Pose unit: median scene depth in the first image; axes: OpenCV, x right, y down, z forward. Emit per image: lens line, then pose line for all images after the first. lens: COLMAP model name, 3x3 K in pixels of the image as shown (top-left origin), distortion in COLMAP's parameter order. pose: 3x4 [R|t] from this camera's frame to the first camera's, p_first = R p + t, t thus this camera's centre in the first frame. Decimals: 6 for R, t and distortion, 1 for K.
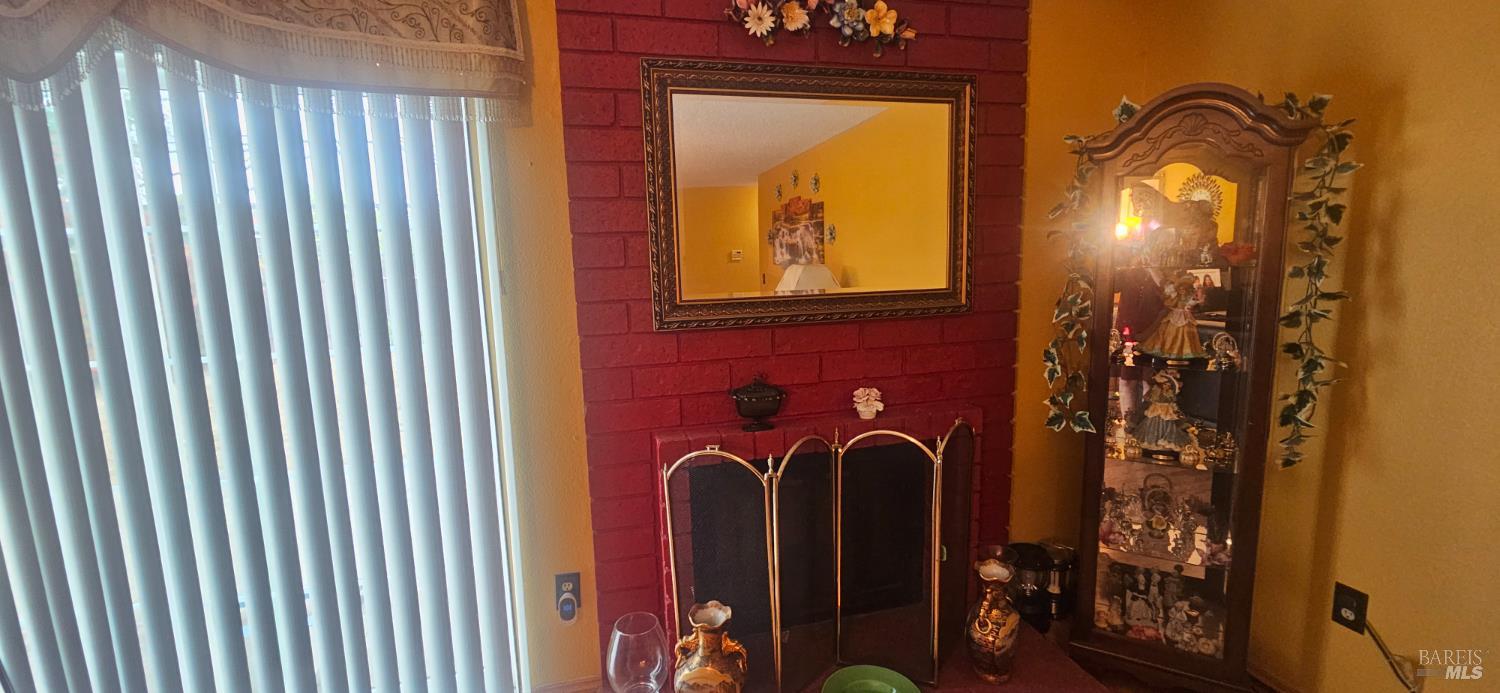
lens RADIAL K [[622.3, 0, 749.9], [0, 622.3, 347.7], [0, 0, 1]] dist [-0.000065, 0.000226]
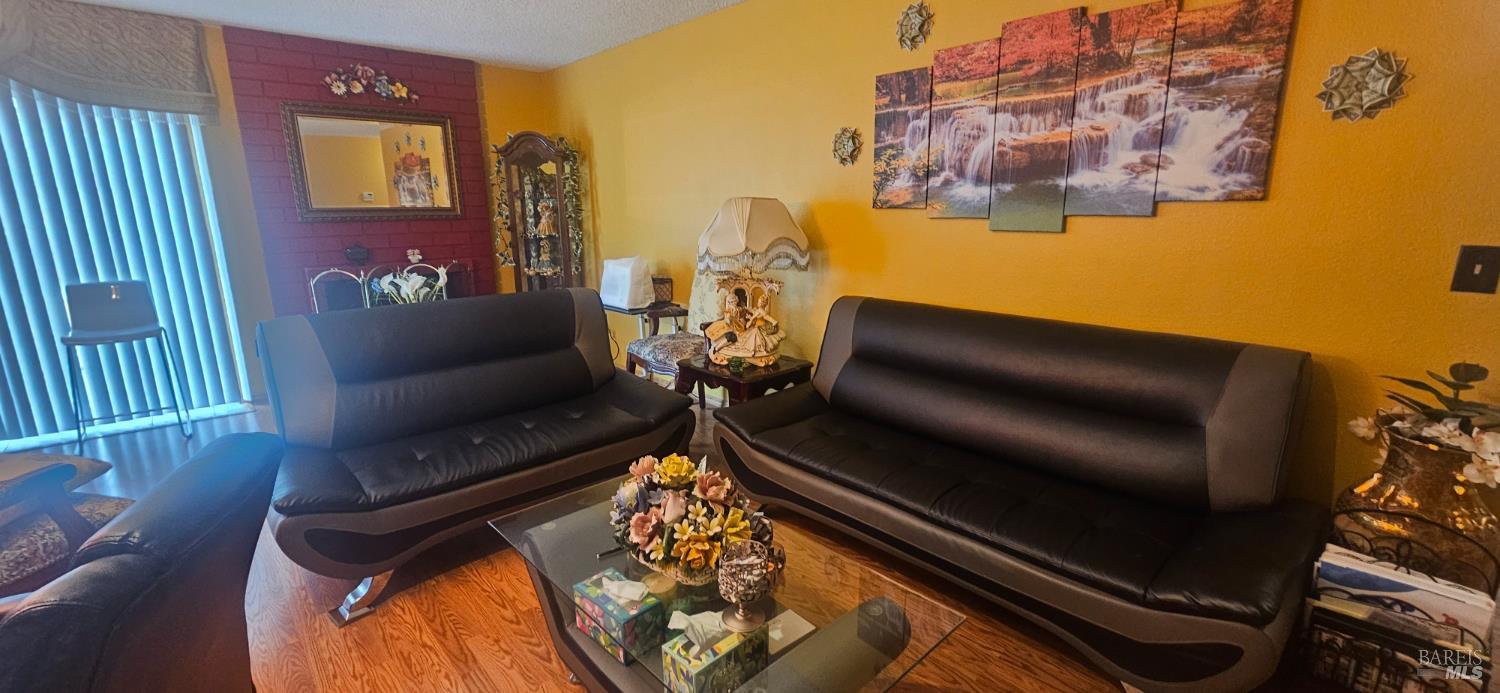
lens RADIAL K [[622.3, 0, 749.7], [0, 622.3, 349.9], [0, 0, 1]] dist [-0.000065, 0.000226]
pose [[0.882900, -0.084374, 0.461919, 0.208732], [0.048610, 0.994862, 0.088811, 0.316347], [-0.467039, -0.055957, 0.882464, -1.792002]]
